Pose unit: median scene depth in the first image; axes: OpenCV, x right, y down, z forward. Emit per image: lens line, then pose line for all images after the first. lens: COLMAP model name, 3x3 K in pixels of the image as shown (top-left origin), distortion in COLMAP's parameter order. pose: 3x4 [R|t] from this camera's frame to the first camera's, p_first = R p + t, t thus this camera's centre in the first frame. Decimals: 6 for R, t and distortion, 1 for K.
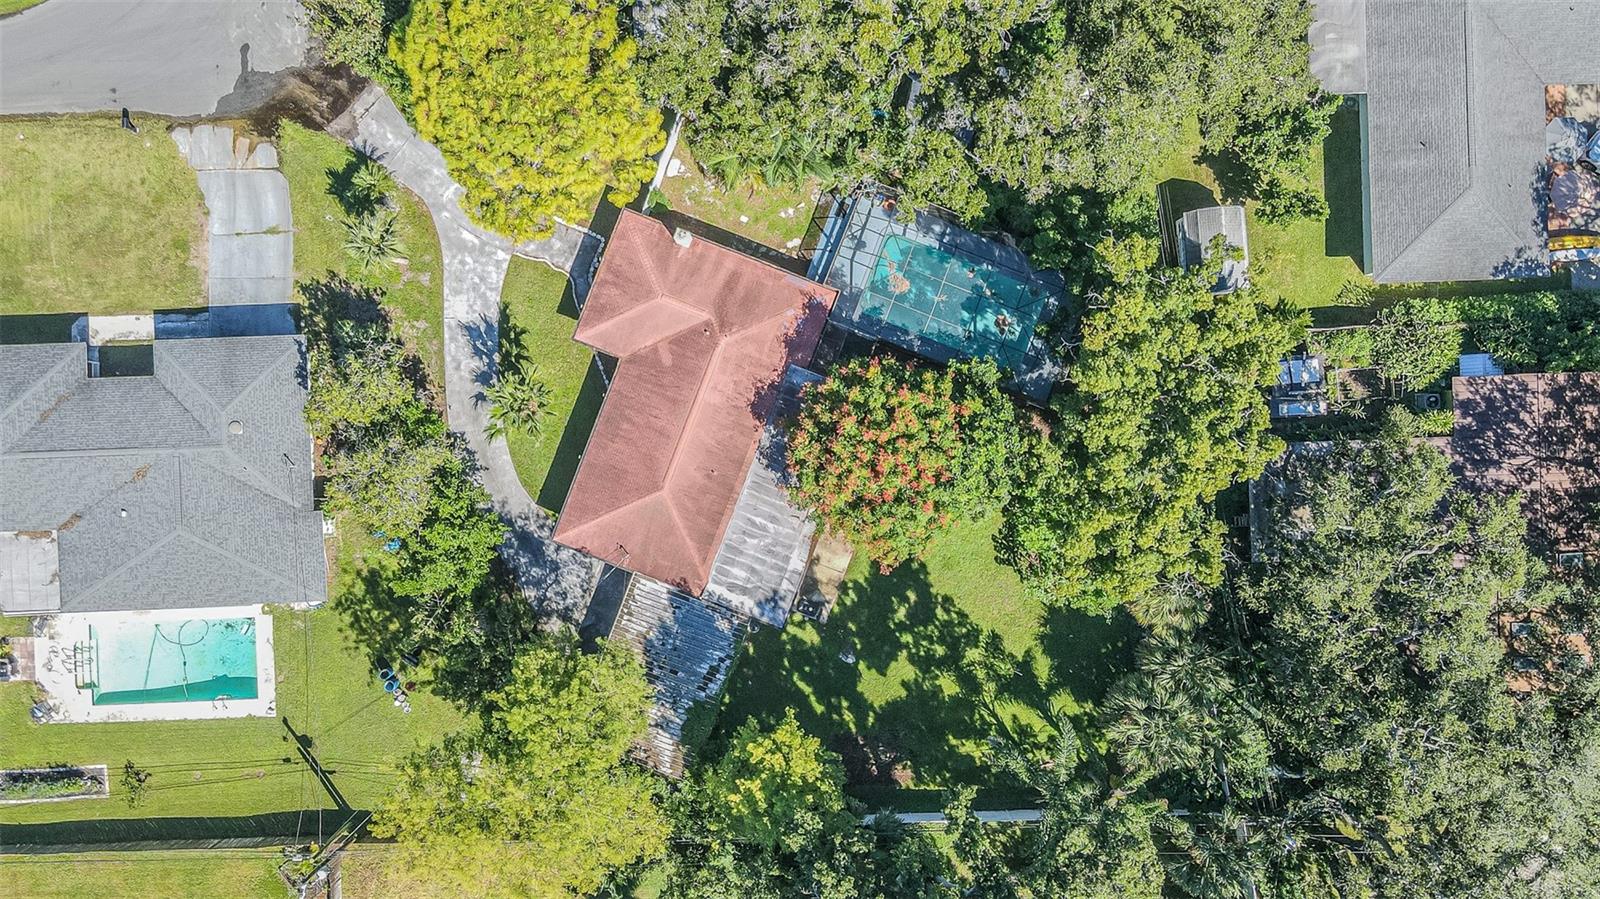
lens RADIAL K [[1185.7, 0, 800.3], [0, 1185.7, 454.5], [0, 0, 1]] dist [0.005234, 0.023748]
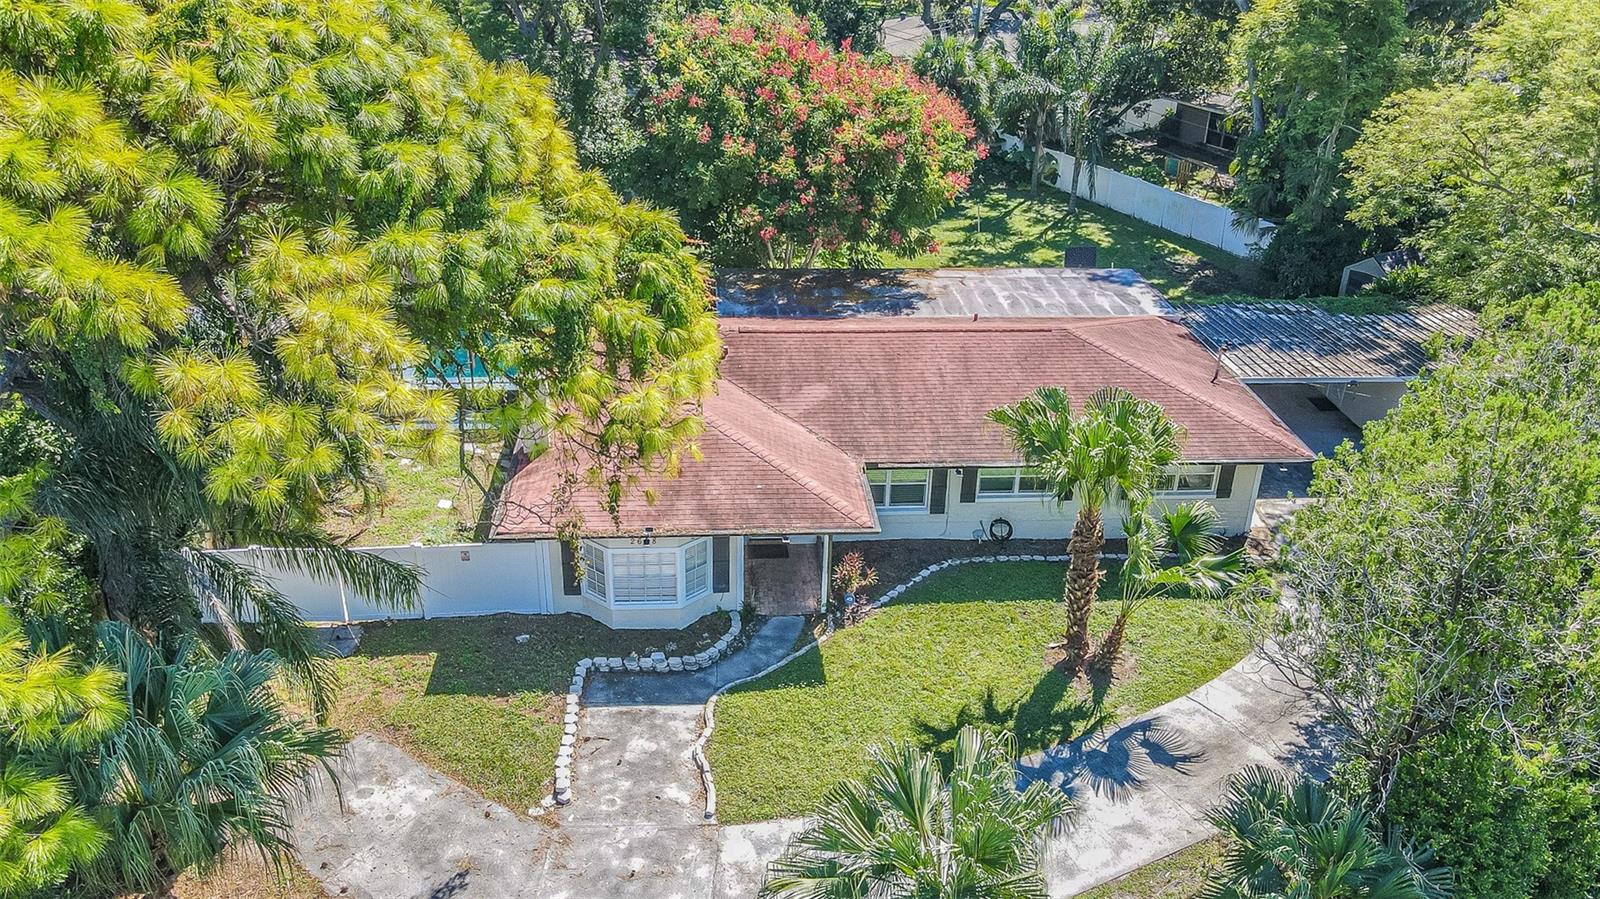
lens RADIAL K [[1254.2, 0, 815.7], [0, 1254.2, 450.3], [0, 0, 1]] dist [0.006648, 0.009906]
pose [[-0.440754, -0.411600, 0.797698, -0.468108], [0.897191, -0.174283, 0.405799, -0.259622], [-0.028001, 0.894545, 0.446100, 0.771096]]
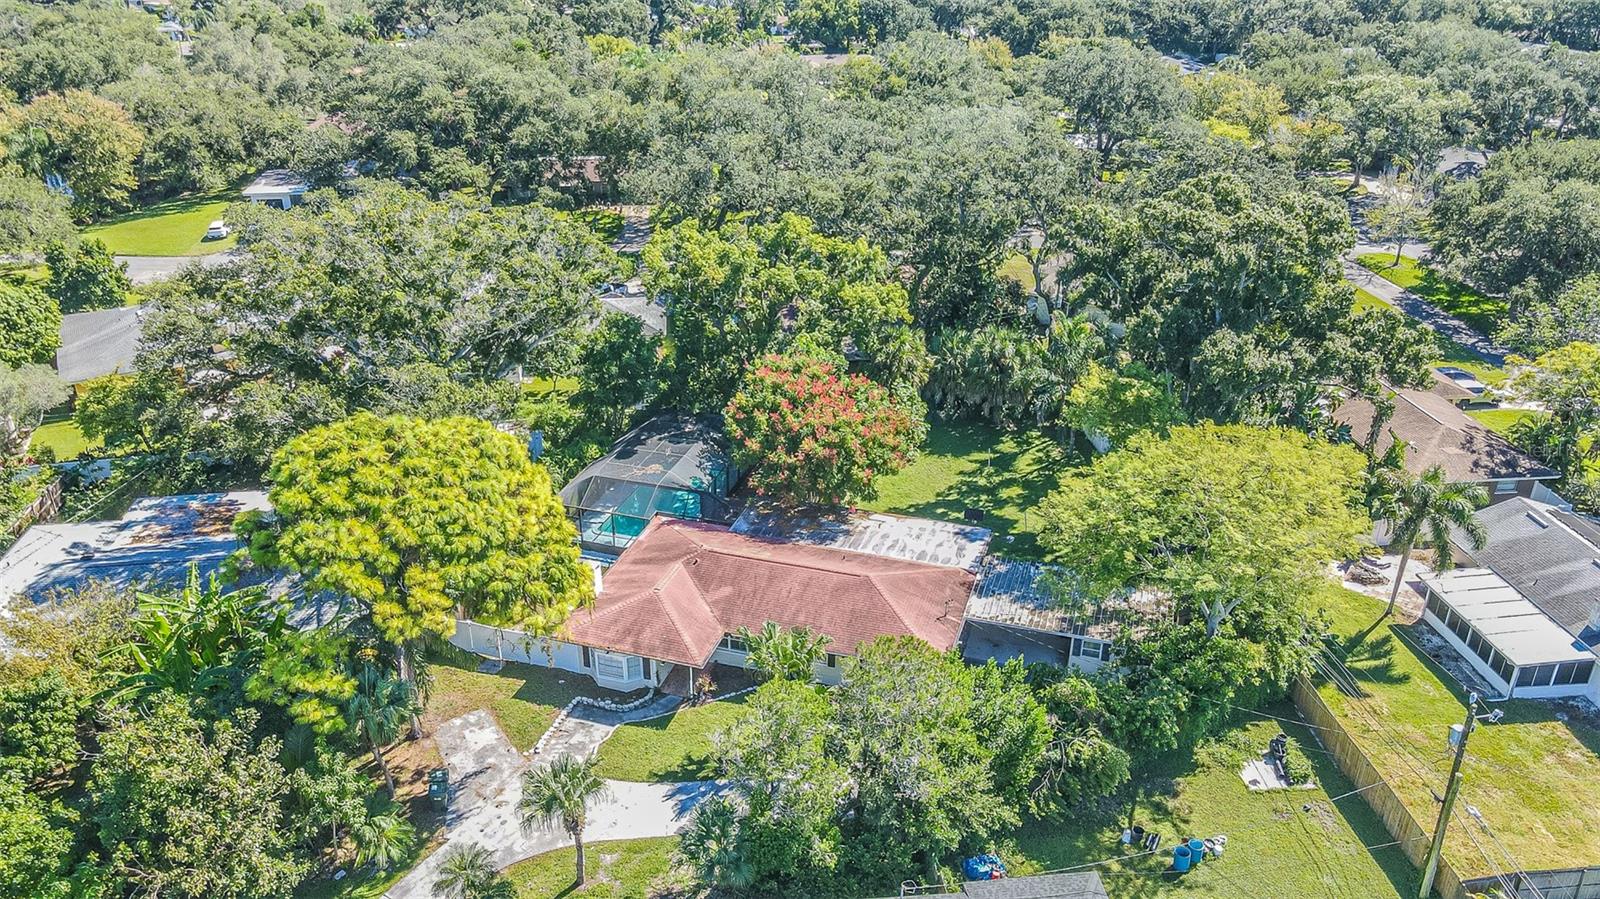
lens RADIAL K [[1185.7, 0, 801.9], [0, 1185.7, 456.2], [0, 0, 1]] dist [0.005234, 0.023748]
pose [[-0.068521, -0.438597, 0.896068, -0.841585], [0.997648, -0.028657, 0.062262, -0.071838], [-0.001629, 0.898227, 0.439530, 0.482526]]
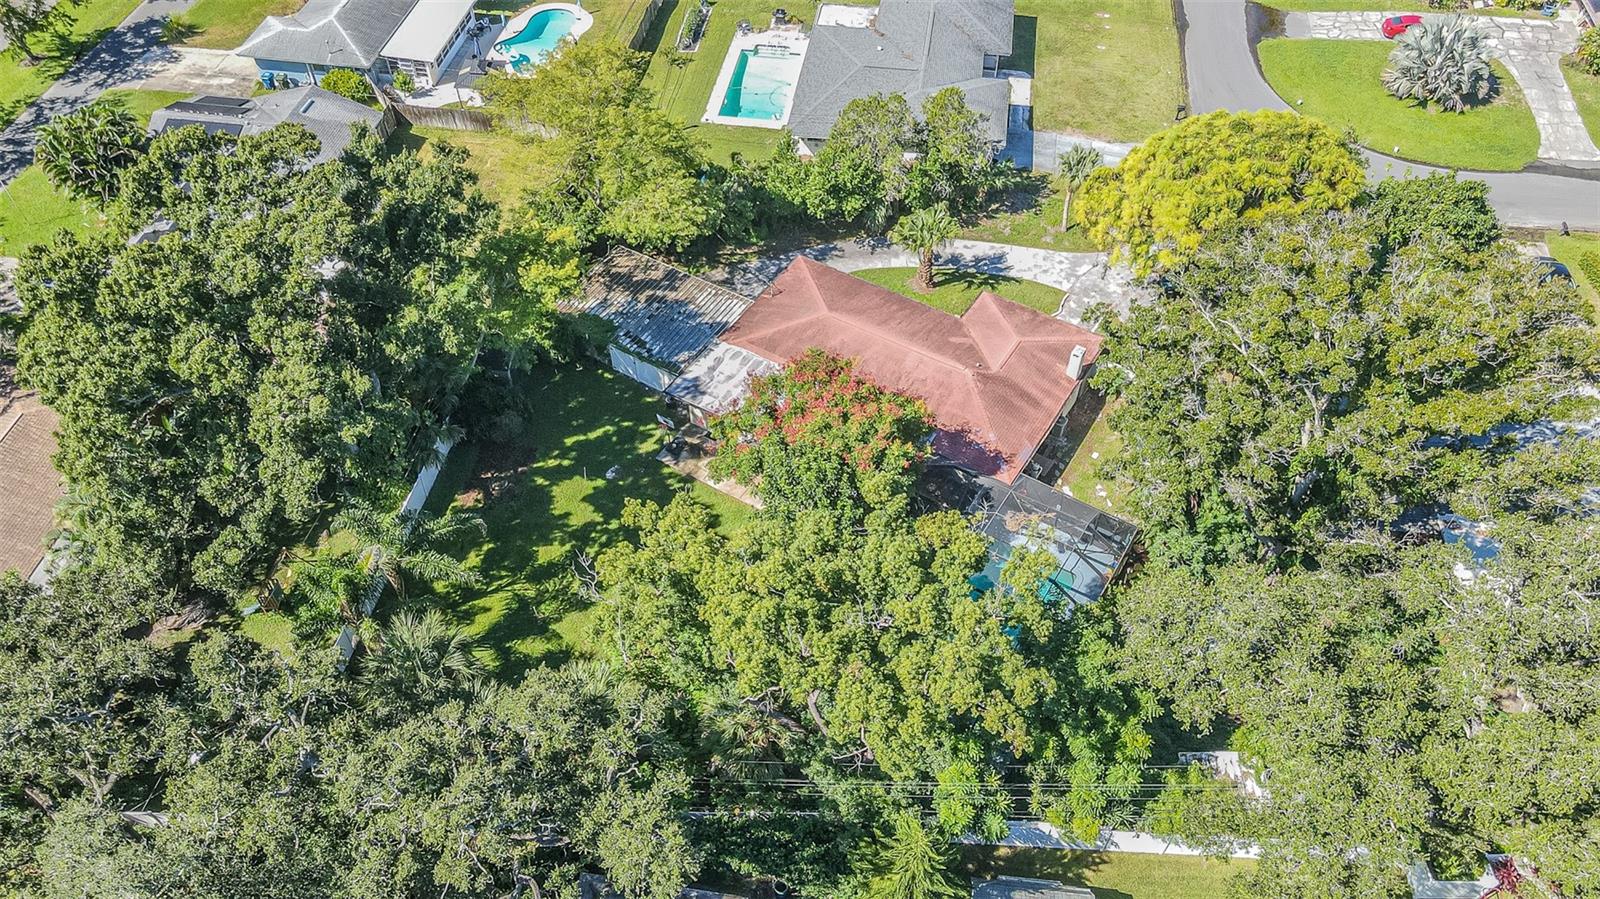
lens RADIAL K [[1185.7, 0, 803.6], [0, 1185.7, 454.3], [0, 0, 1]] dist [0.005234, 0.023748]
pose [[-0.184019, 0.732819, -0.655067, 0.608887], [-0.982903, -0.141418, 0.117911, -0.082223], [-0.006231, 0.665566, 0.746313, 0.299630]]
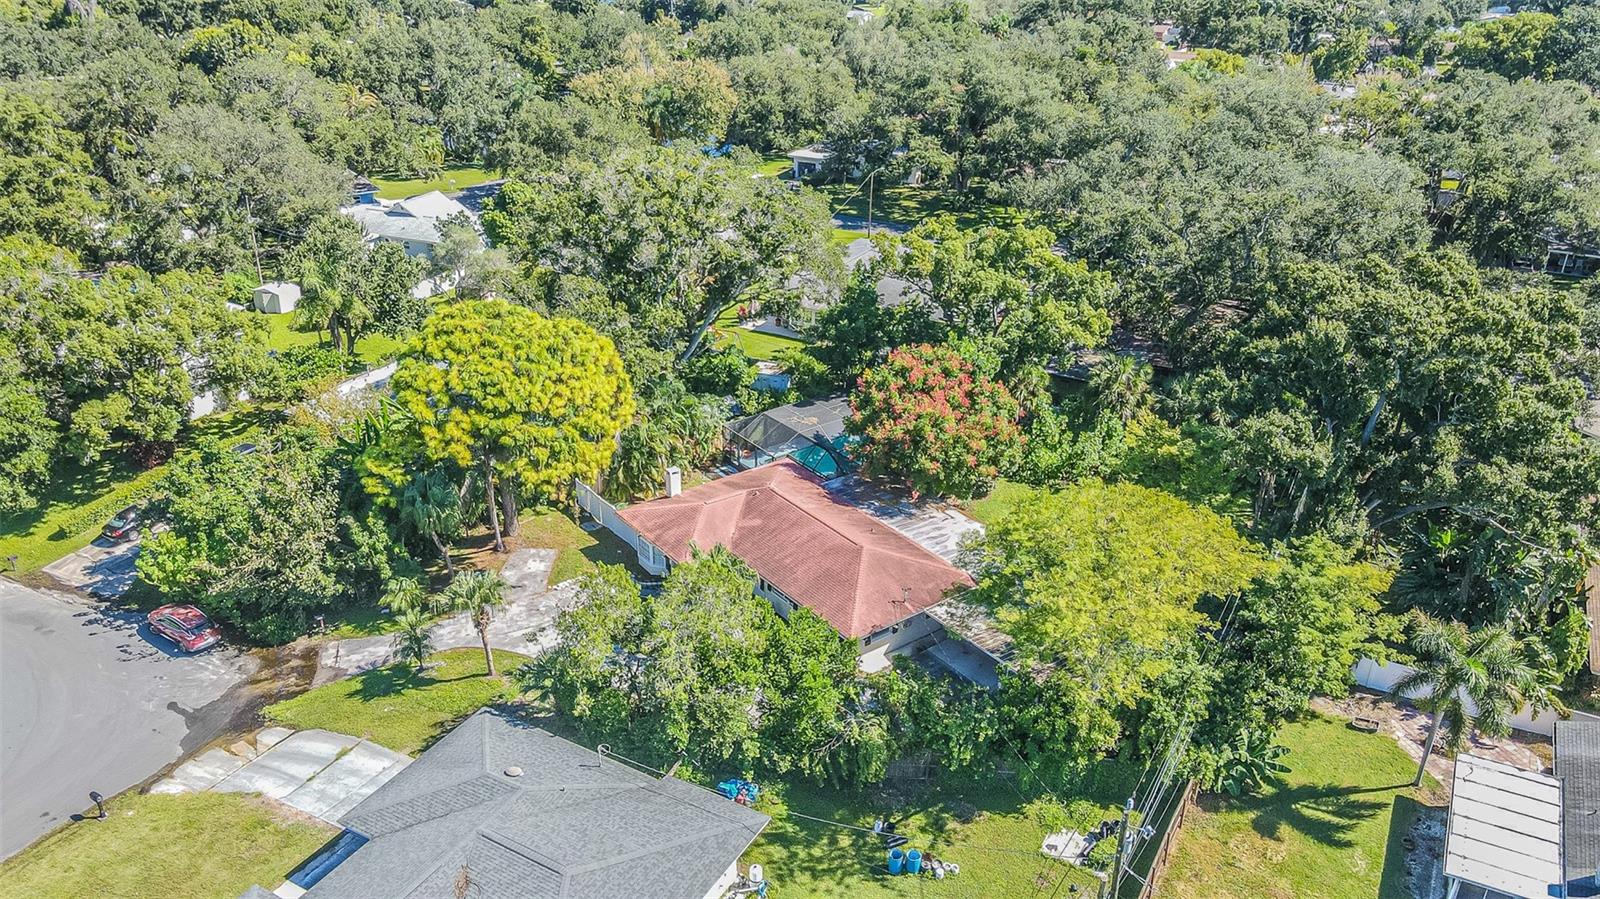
lens RADIAL K [[1185.7, 0, 796.3], [0, 1185.7, 452.6], [0, 0, 1]] dist [0.005234, 0.023748]
pose [[0.525063, -0.368523, 0.767137, -0.829514], [0.851035, 0.234723, -0.469728, 0.406064], [-0.006959, 0.899498, 0.436870, 0.463289]]
